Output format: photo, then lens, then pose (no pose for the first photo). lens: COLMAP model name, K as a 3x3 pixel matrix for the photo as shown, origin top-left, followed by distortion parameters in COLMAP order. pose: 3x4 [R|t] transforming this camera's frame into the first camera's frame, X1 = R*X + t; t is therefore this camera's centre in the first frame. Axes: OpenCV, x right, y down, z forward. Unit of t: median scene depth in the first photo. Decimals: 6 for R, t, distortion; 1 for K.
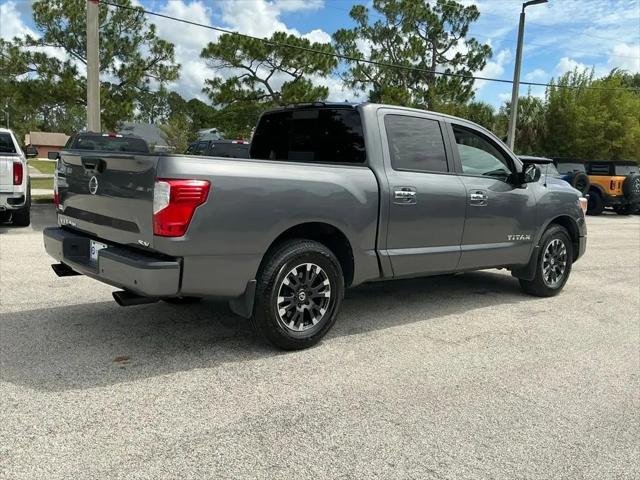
lens RADIAL K [[610.1, 0, 320.0], [0, 610.1, 240.0], [0, 0, 1]] dist [0.121036, -0.255920]
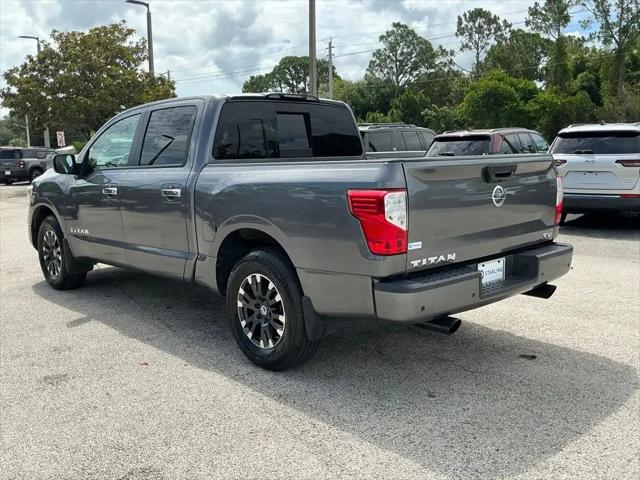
lens RADIAL K [[610.1, 0, 320.0], [0, 610.1, 240.0], [0, 0, 1]] dist [0.121036, -0.255920]
pose [[-0.044836, -0.184924, 0.981730, -0.125534], [0.140694, 0.971754, 0.189471, -0.023471], [-0.989037, 0.146618, -0.017552, 0.131025]]
